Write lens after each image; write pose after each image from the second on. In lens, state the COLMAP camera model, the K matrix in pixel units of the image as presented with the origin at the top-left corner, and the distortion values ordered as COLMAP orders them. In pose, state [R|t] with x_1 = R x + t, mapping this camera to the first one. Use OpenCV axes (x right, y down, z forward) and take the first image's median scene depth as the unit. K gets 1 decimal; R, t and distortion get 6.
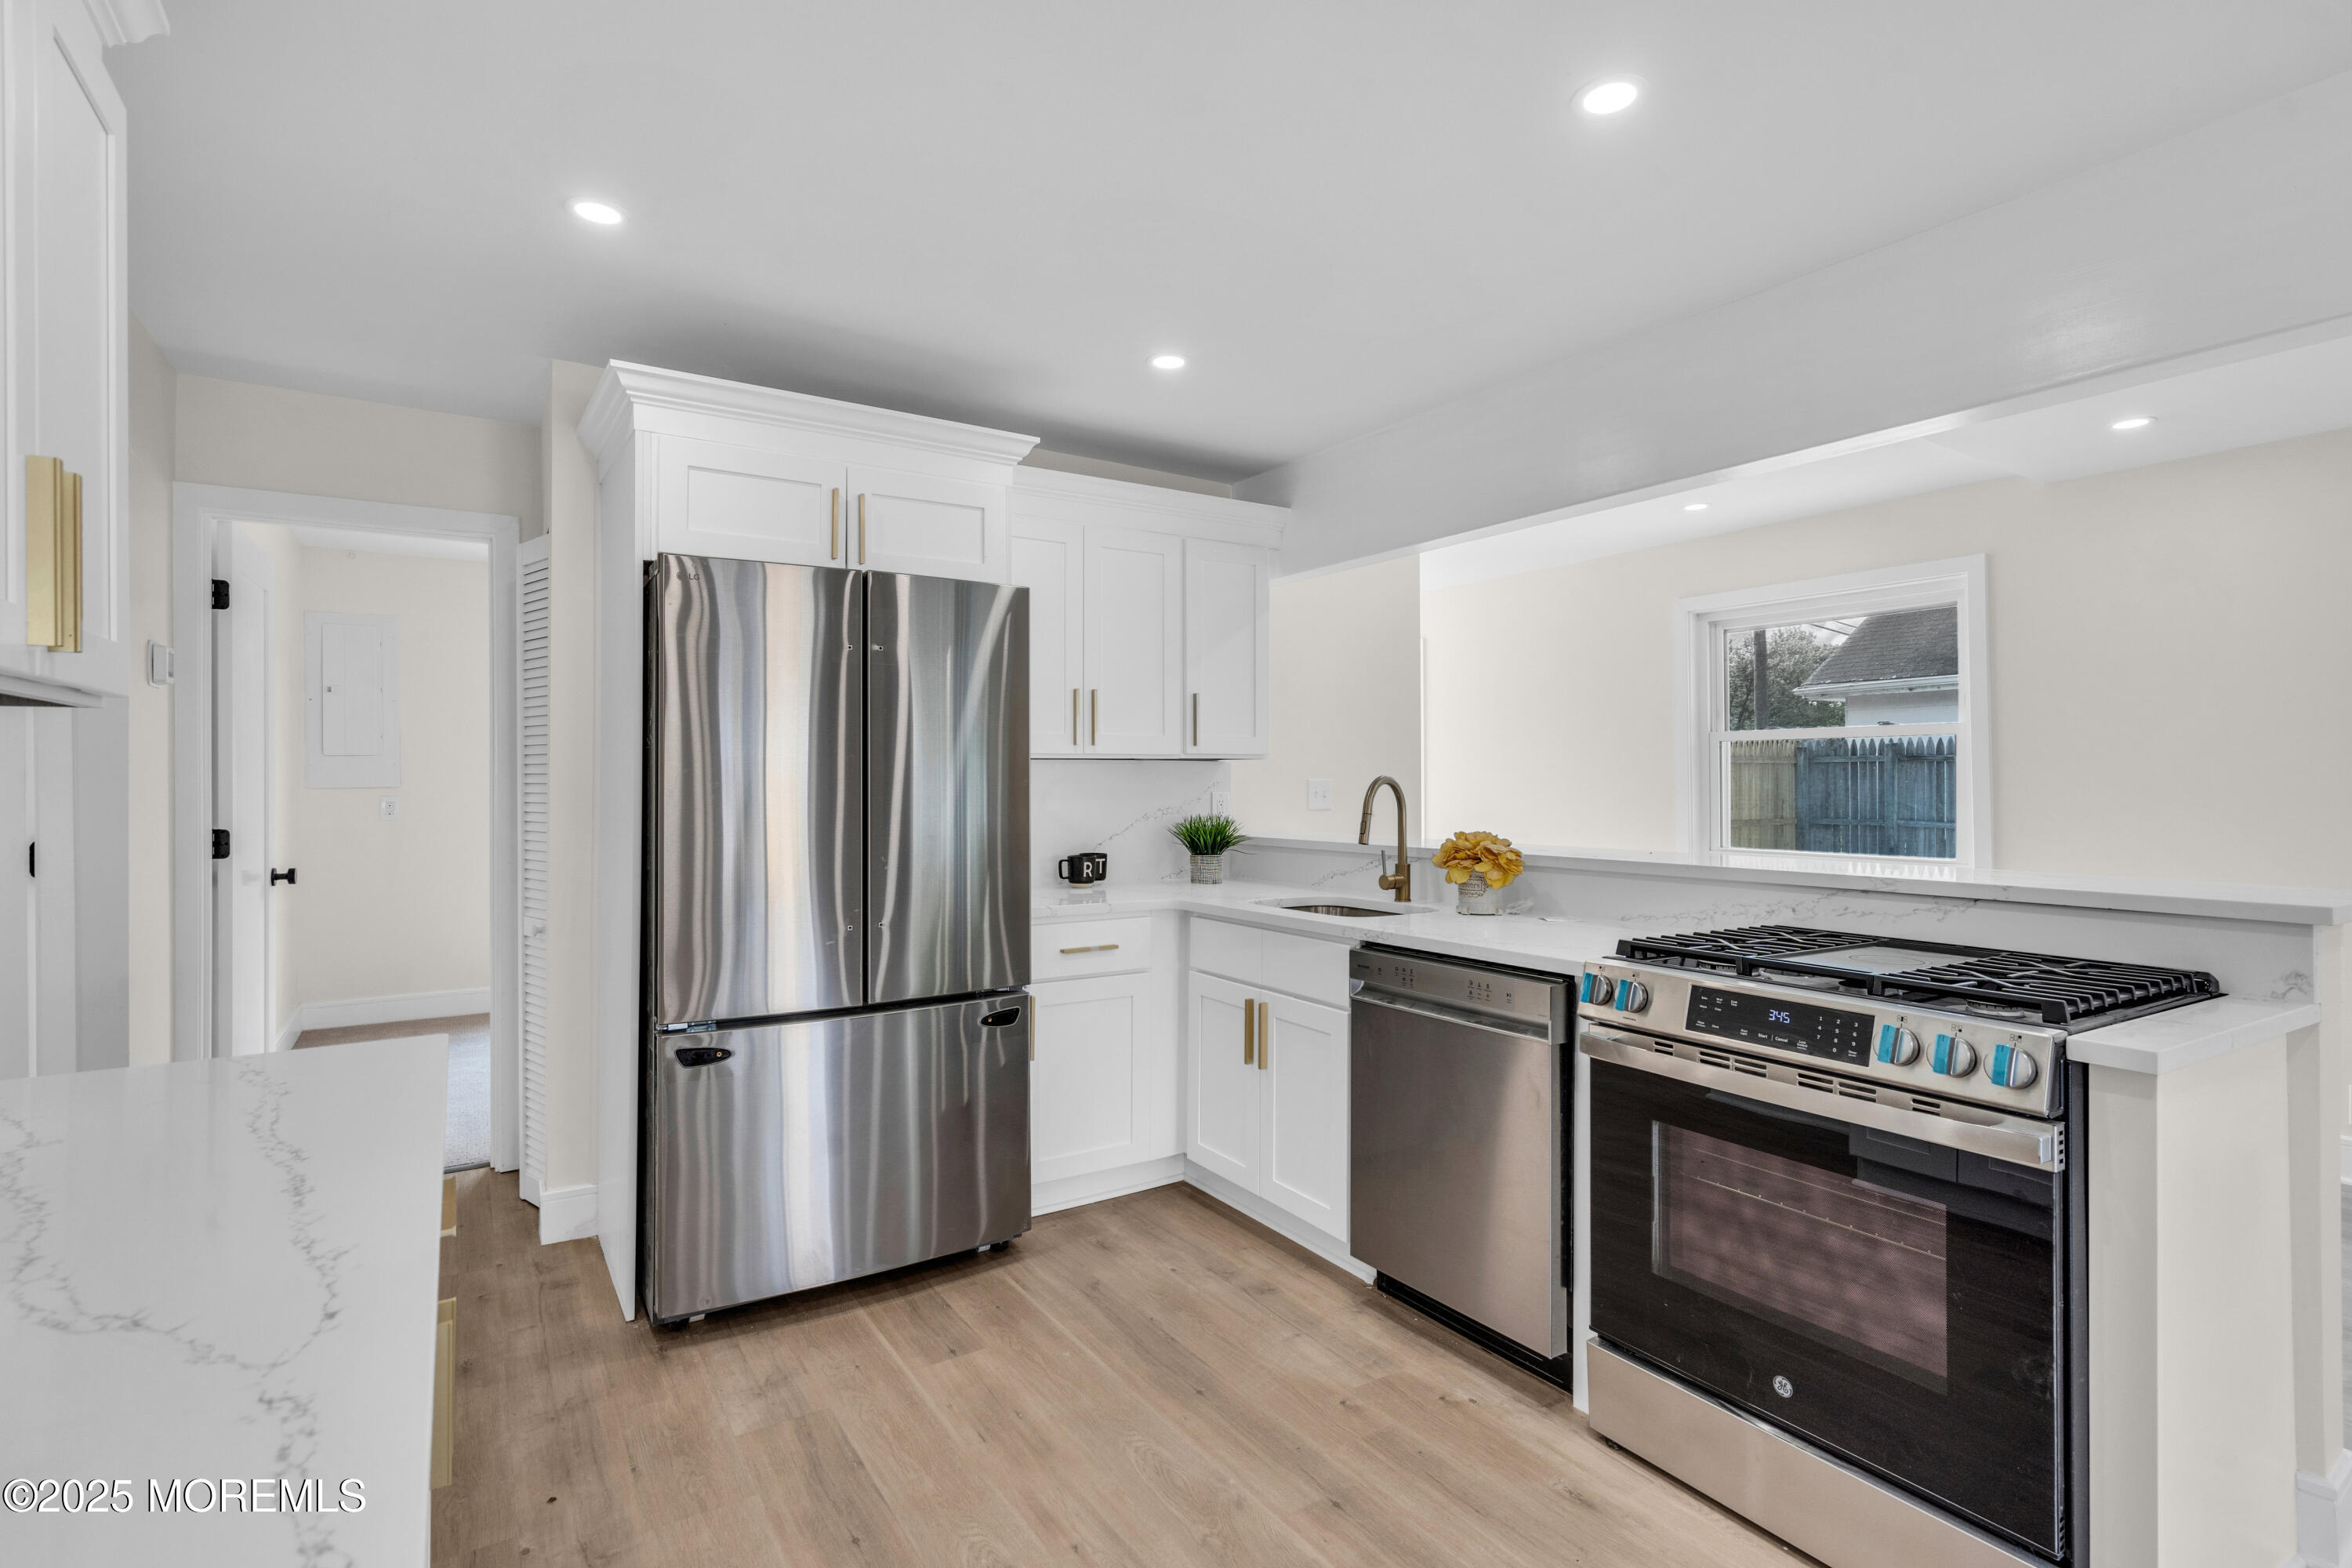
lens RADIAL K [[1121.9, 0, 1185.8], [0, 1121.9, 777.4], [0, 0, 1]] dist [-0.010274, 0.001880]
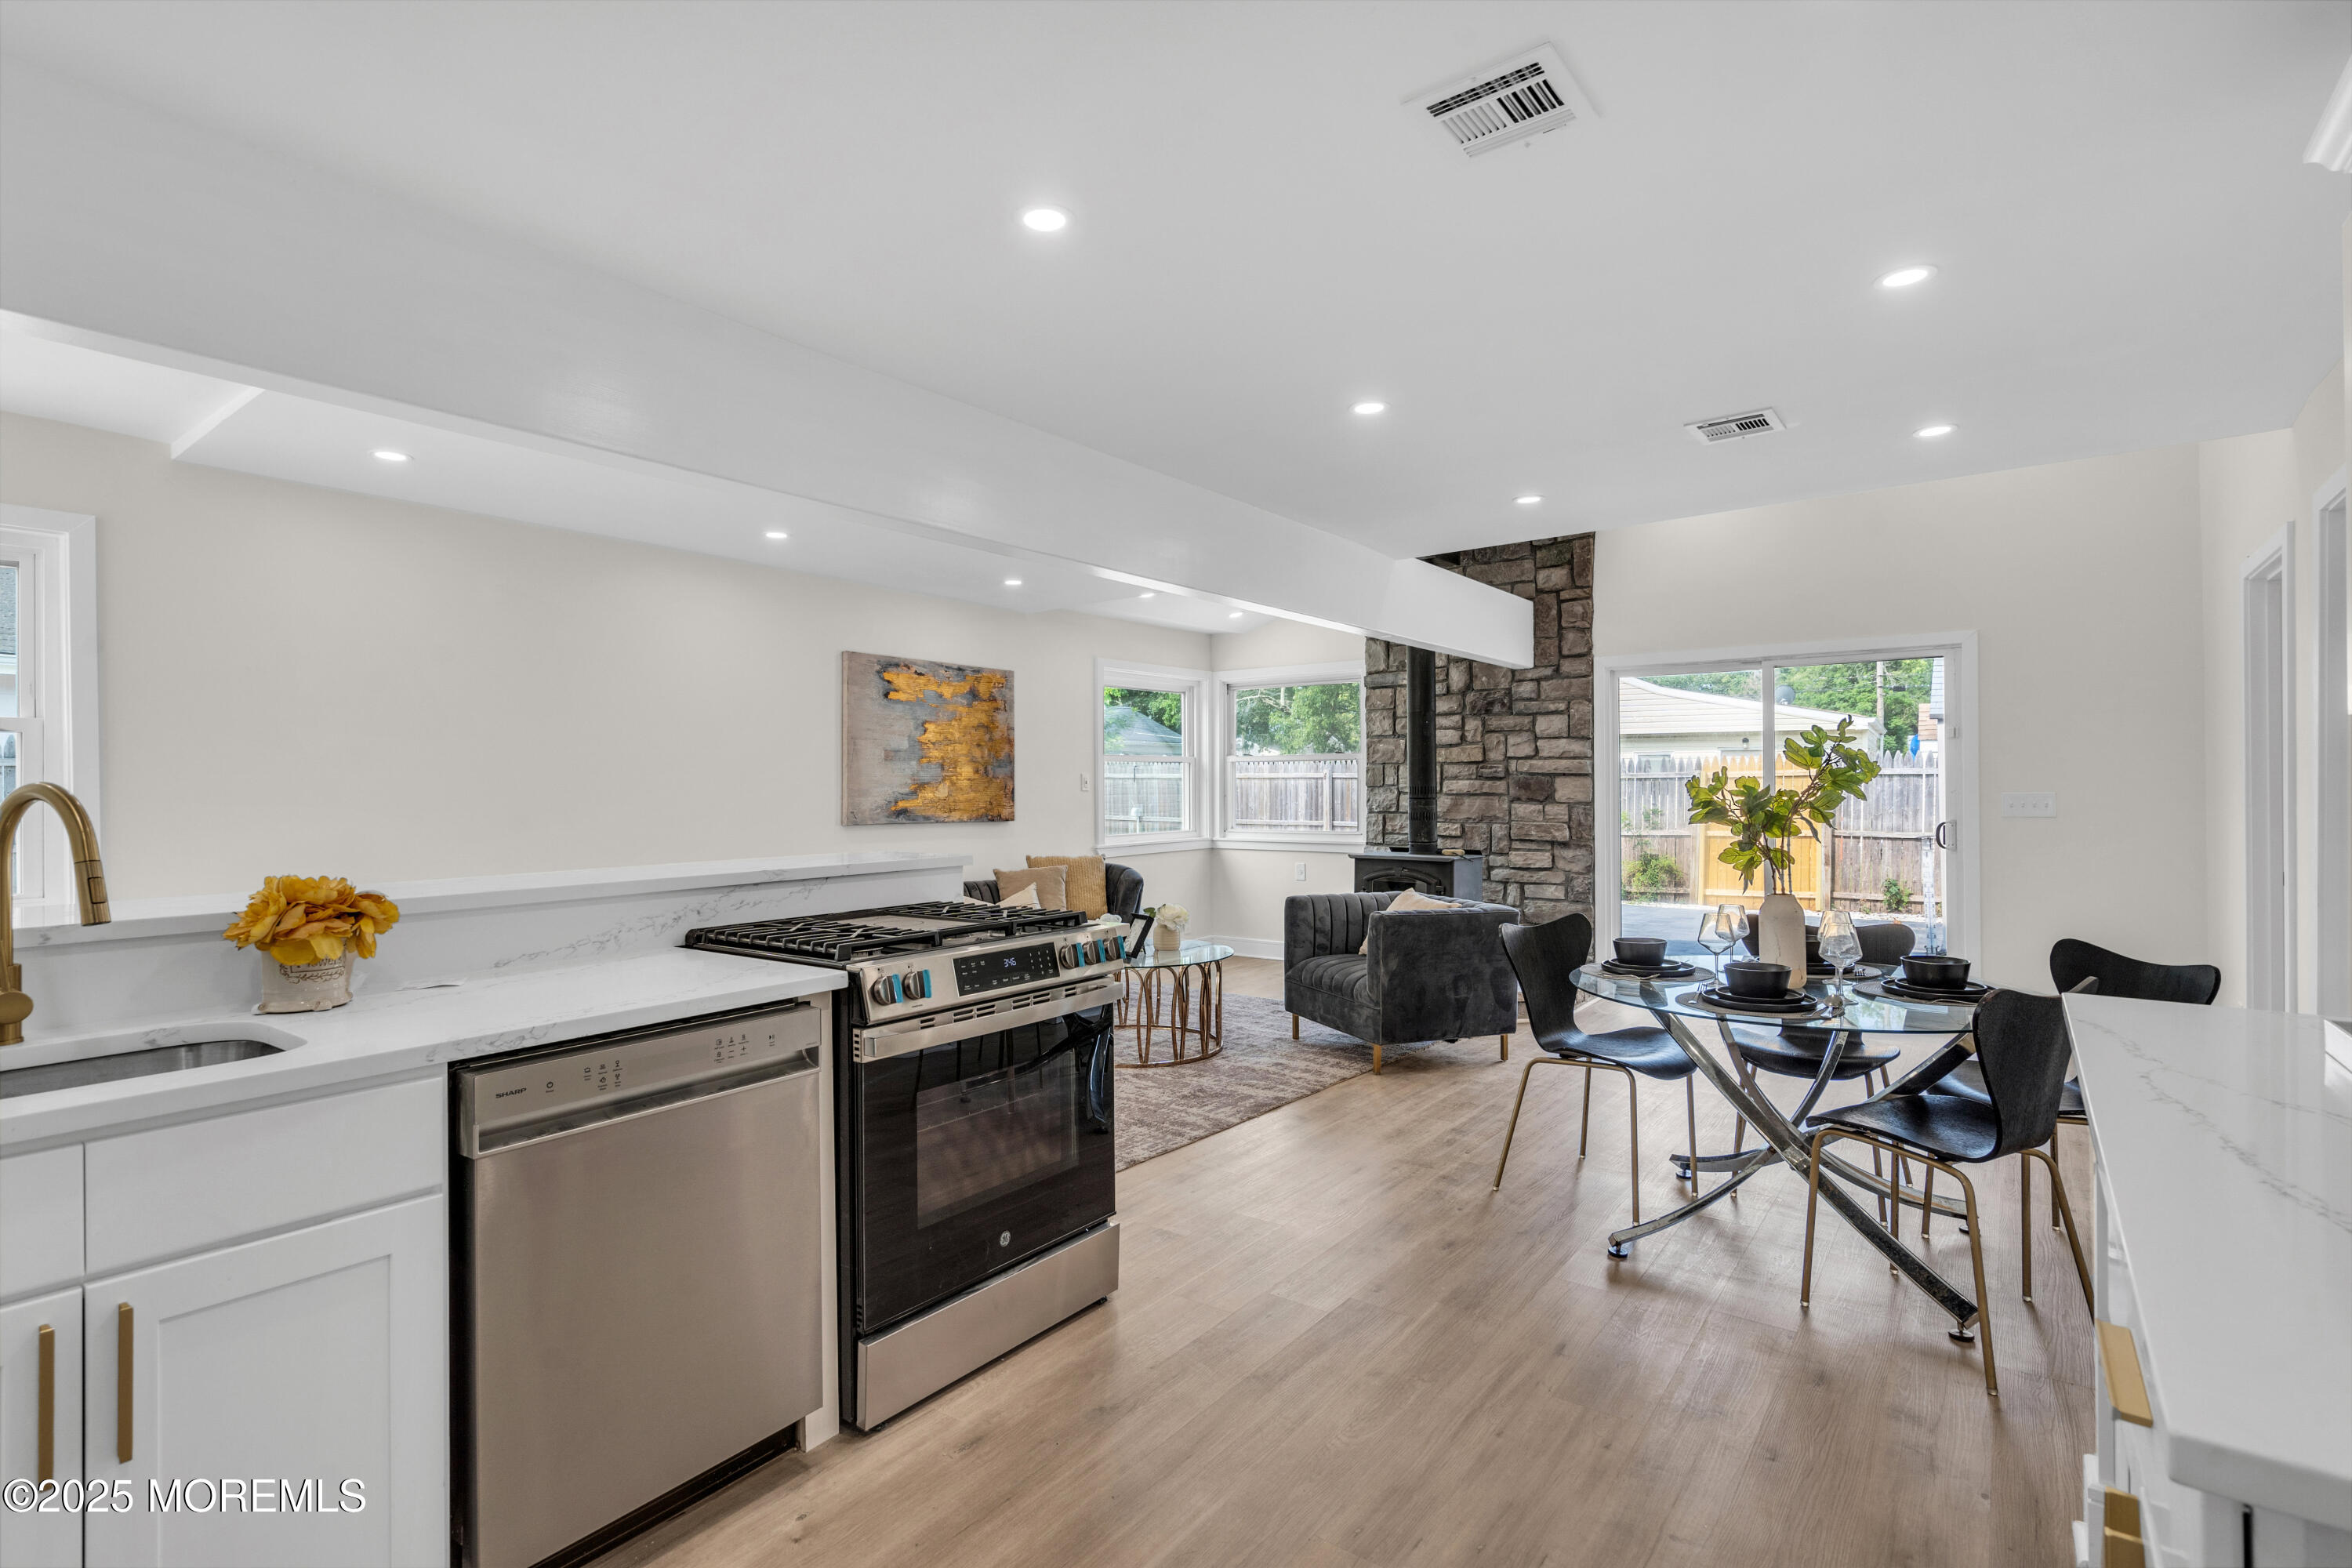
lens RADIAL K [[1121.9, 0, 1164.9], [0, 1121.9, 789.6], [0, 0, 1]] dist [-0.010274, 0.001880]
pose [[-0.345321, -0.003833, 0.938477, -0.519020], [0.003313, 0.999980, 0.005303, 0.000485], [-0.938479, 0.004941, -0.345302, 0.843744]]
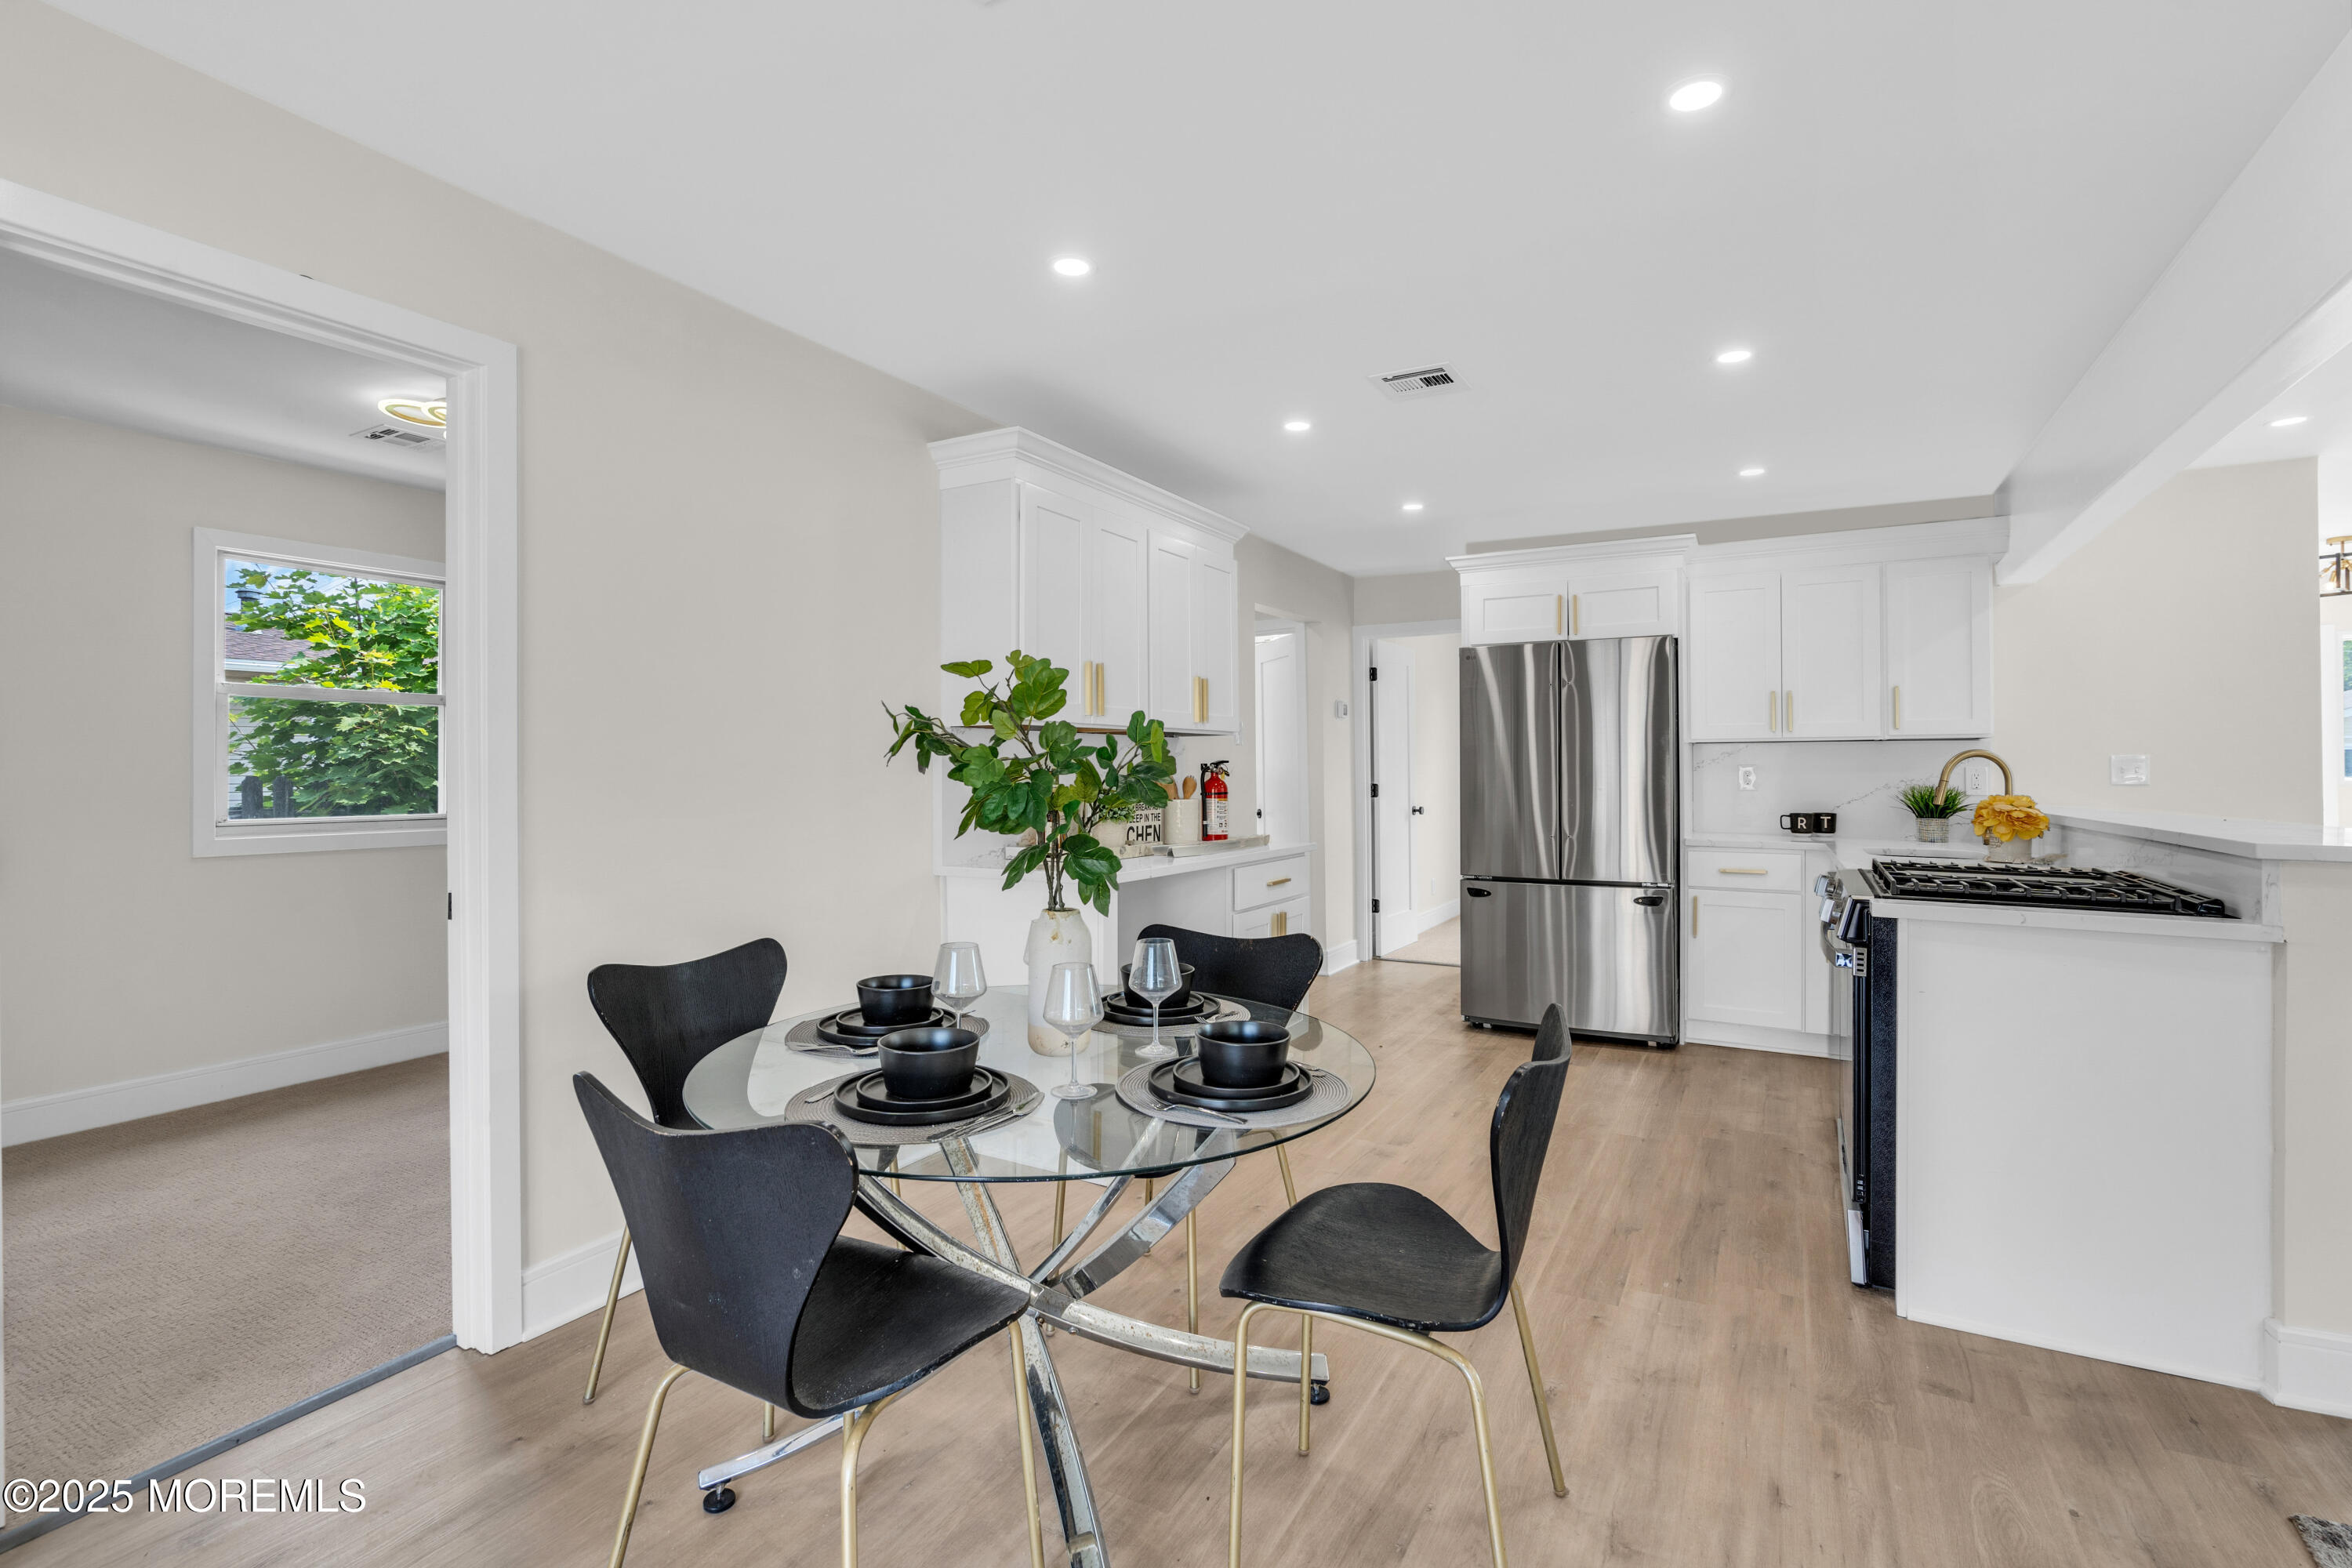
lens RADIAL K [[1121.9, 0, 1168.3], [0, 1121.9, 773.6], [0, 0, 1]] dist [-0.010274, 0.001880]
pose [[0.464128, -0.001922, -0.885766, 1.006959], [-0.000946, 0.999996, -0.002665, 0.035953], [0.885768, 0.002075, 0.464124, -0.398005]]
